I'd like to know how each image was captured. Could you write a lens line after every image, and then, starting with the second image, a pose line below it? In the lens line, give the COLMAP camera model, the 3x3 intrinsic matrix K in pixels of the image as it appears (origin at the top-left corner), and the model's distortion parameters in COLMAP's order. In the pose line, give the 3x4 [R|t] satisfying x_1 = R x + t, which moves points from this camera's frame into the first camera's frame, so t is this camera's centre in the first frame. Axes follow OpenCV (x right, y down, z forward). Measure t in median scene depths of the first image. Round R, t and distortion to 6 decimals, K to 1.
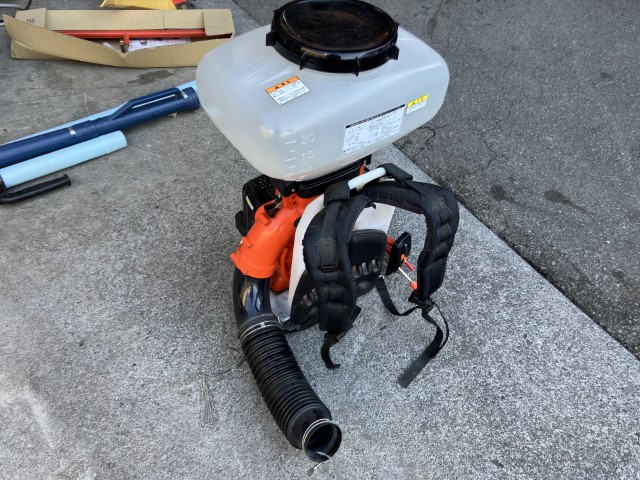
lens RADIAL K [[531.0, 0, 311.7], [0, 531.0, 242.4], [0, 0, 1]] dist [0.010828, 0.011718]
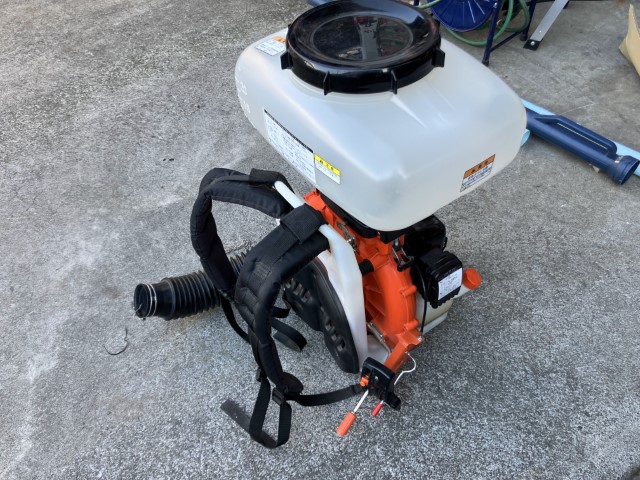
lens RADIAL K [[540.6, 0, 313.9], [0, 540.6, 231.9], [0, 0, 1]] dist [0.018299, -0.002186]
pose [[0.004368, 0.684753, -0.728762, 0.629383], [-0.697820, 0.524080, 0.488249, -0.439235], [0.716260, 0.506412, 0.480124, 0.492836]]
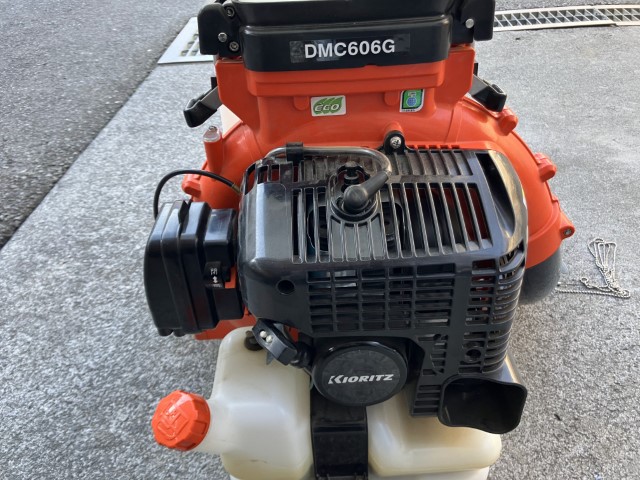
lens RADIAL K [[540.6, 0, 313.9], [0, 540.6, 231.9], [0, 0, 1]] dist [0.018299, -0.002186]
pose [[-0.844278, -0.306091, 0.439889, -0.162906], [0.397549, 0.192718, 0.897115, -0.425062], [-0.359373, 0.932292, -0.041021, 1.039468]]
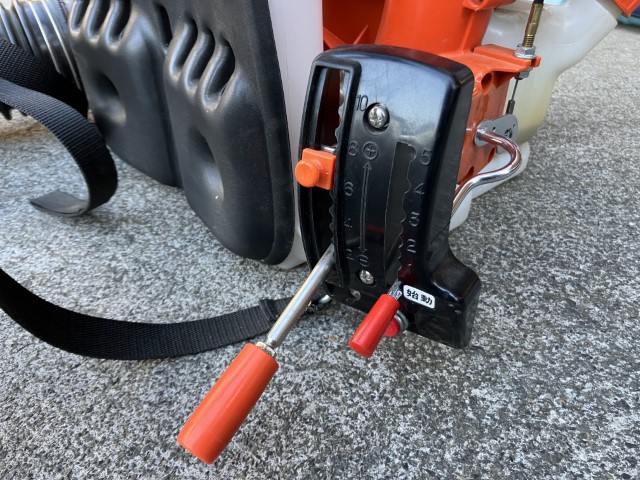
lens RADIAL K [[540.6, 0, 313.9], [0, 540.6, 231.9], [0, 0, 1]] dist [0.018299, -0.002186]
pose [[0.094964, 0.486590, -0.868454, 0.346340], [-0.733232, 0.624254, 0.269589, -0.006270], [0.673315, 0.611176, 0.416065, 0.997983]]
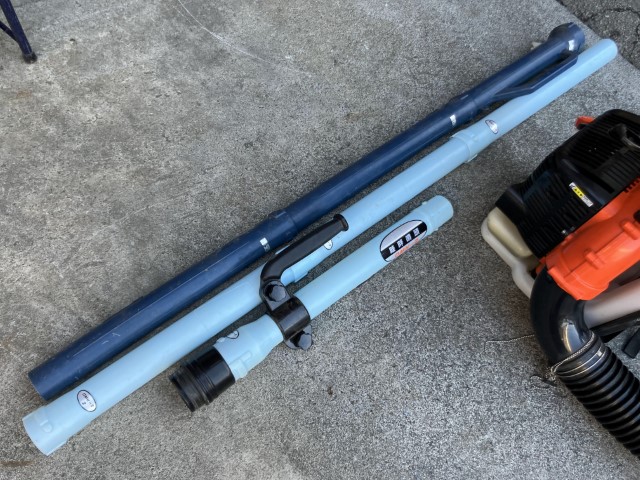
lens RADIAL K [[540.6, 0, 313.9], [0, 540.6, 231.9], [0, 0, 1]] dist [0.018299, -0.002186]
pose [[0.991728, -0.070693, 0.107135, -0.515930], [0.035395, 0.952923, 0.301139, -0.248779], [-0.123380, -0.294856, 0.947543, 0.348870]]
